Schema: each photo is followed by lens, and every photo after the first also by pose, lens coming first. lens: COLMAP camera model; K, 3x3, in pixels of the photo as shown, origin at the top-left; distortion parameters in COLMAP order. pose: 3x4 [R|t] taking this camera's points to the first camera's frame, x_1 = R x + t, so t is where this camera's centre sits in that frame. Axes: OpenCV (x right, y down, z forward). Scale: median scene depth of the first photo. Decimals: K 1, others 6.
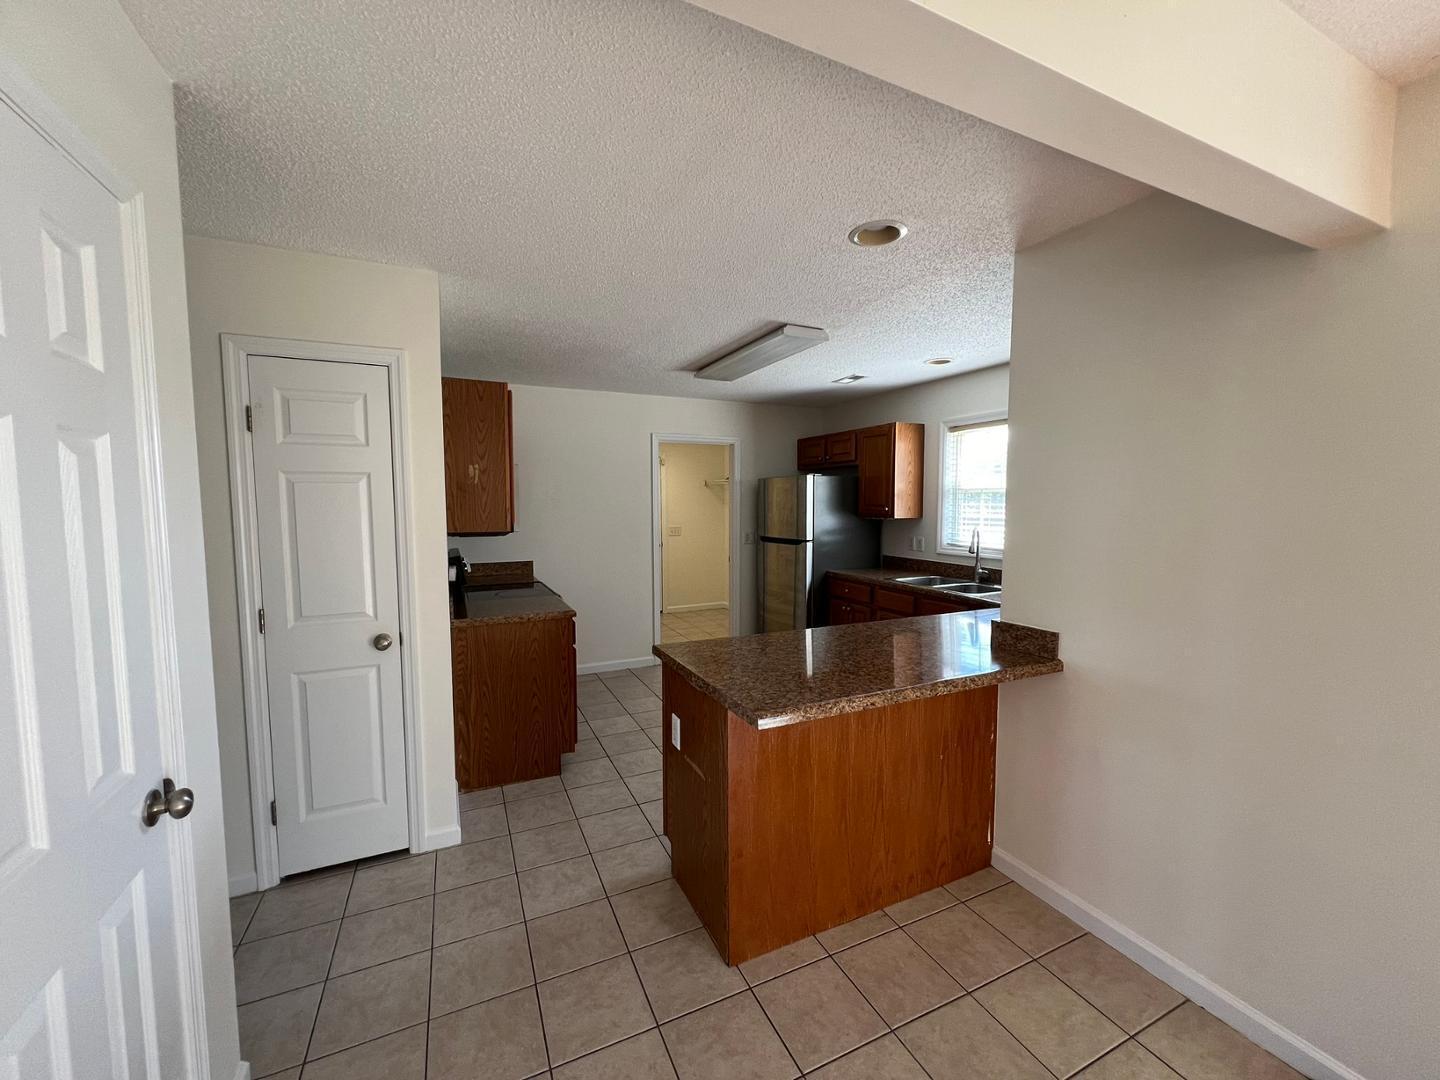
lens RADIAL K [[578.8, 0, 719.5], [0, 578.8, 536.7], [0, 0, 1]] dist [-0.002791, 0.001042]
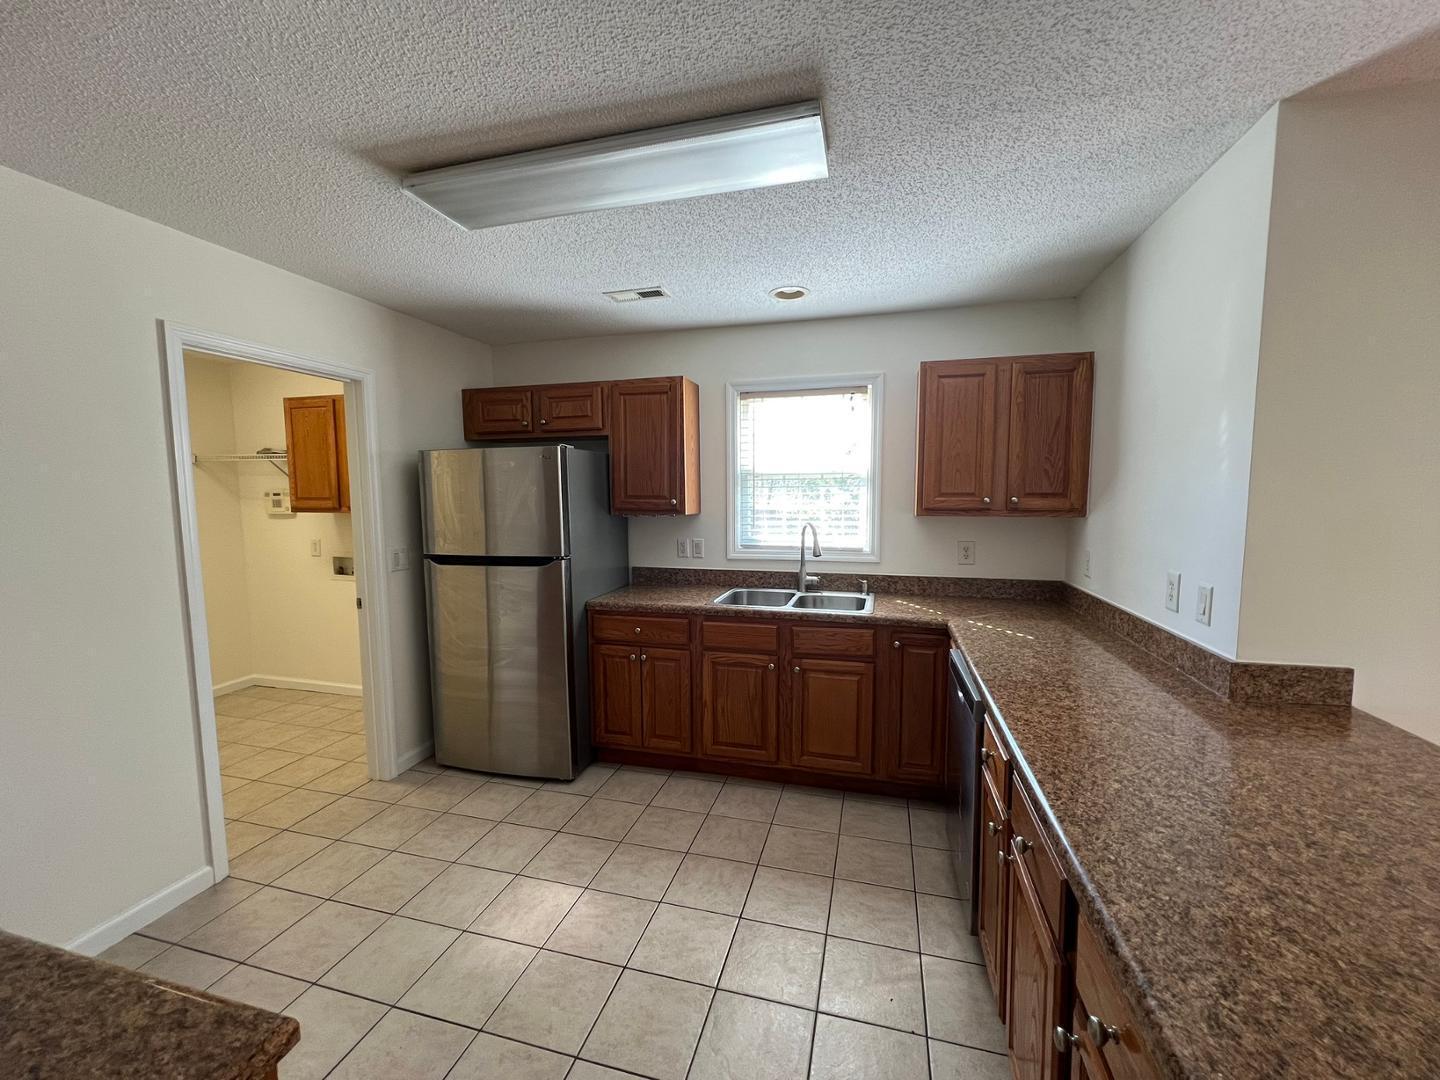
lens RADIAL K [[578.8, 0, 721.8], [0, 578.8, 541.3], [0, 0, 1]] dist [-0.002791, 0.001042]
pose [[0.645138, -0.069204, 0.760925, -0.204642], [0.053633, 0.997535, 0.045250, -0.029076], [-0.762181, 0.011618, 0.647259, 0.517728]]
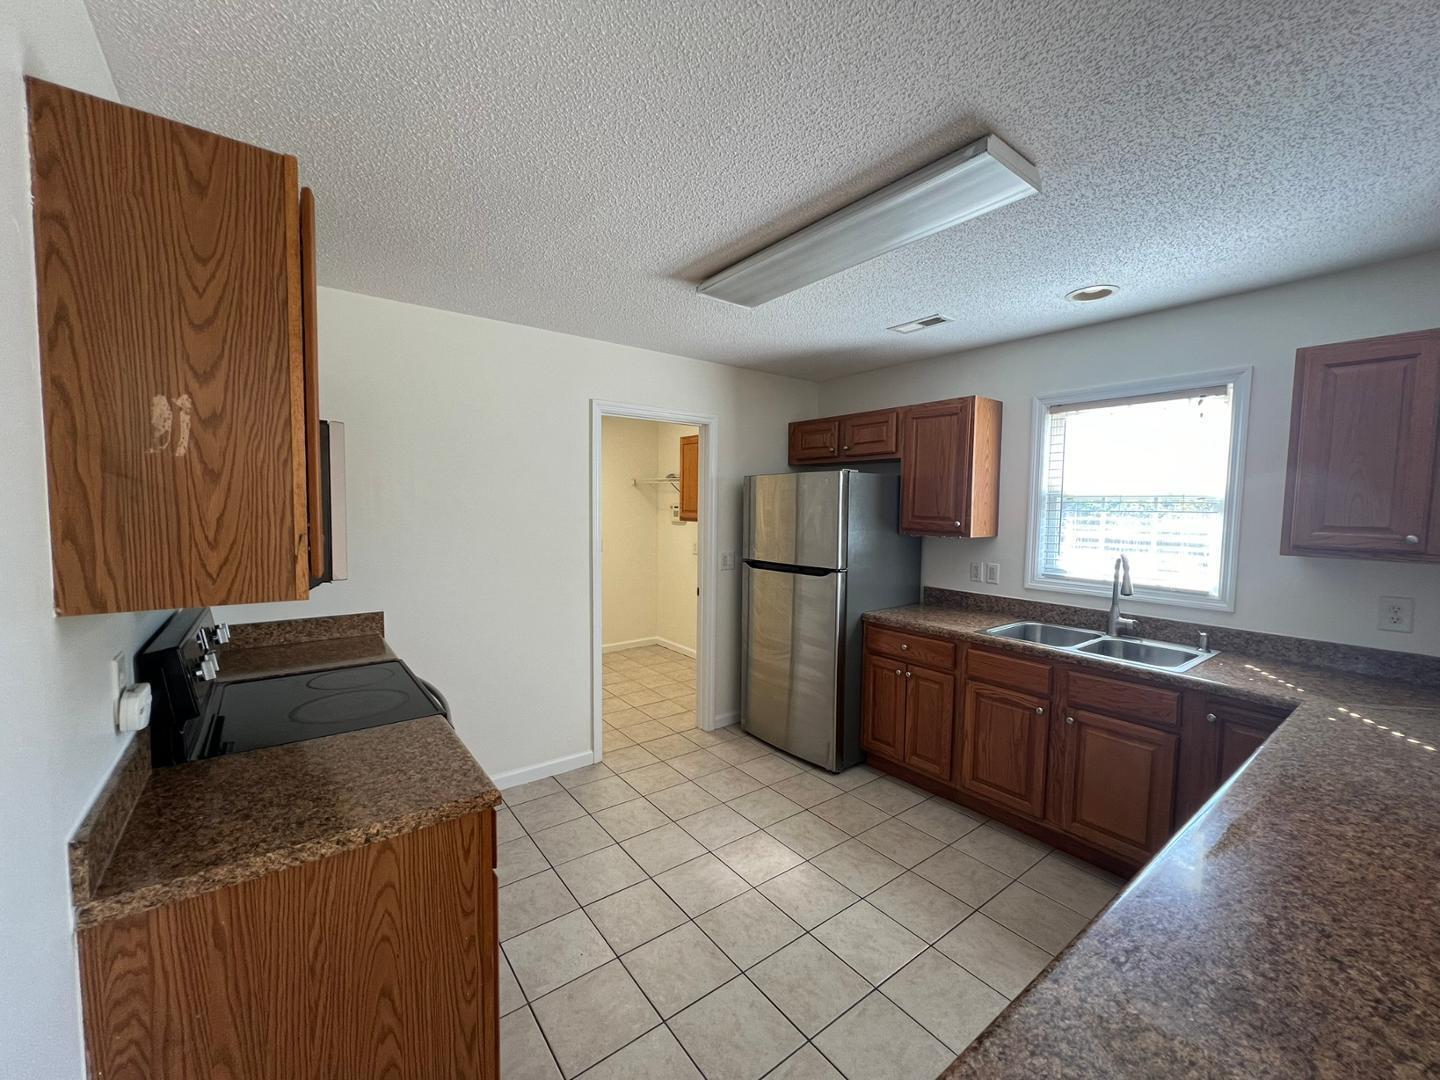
lens RADIAL K [[578.8, 0, 721.9], [0, 578.8, 540.0], [0, 0, 1]] dist [-0.002791, 0.001042]
pose [[0.976864, -0.000239, 0.213861, -0.127776], [-0.000015, 0.999999, 0.001189, -0.029653], [-0.213862, -0.001165, 0.976863, 0.402142]]
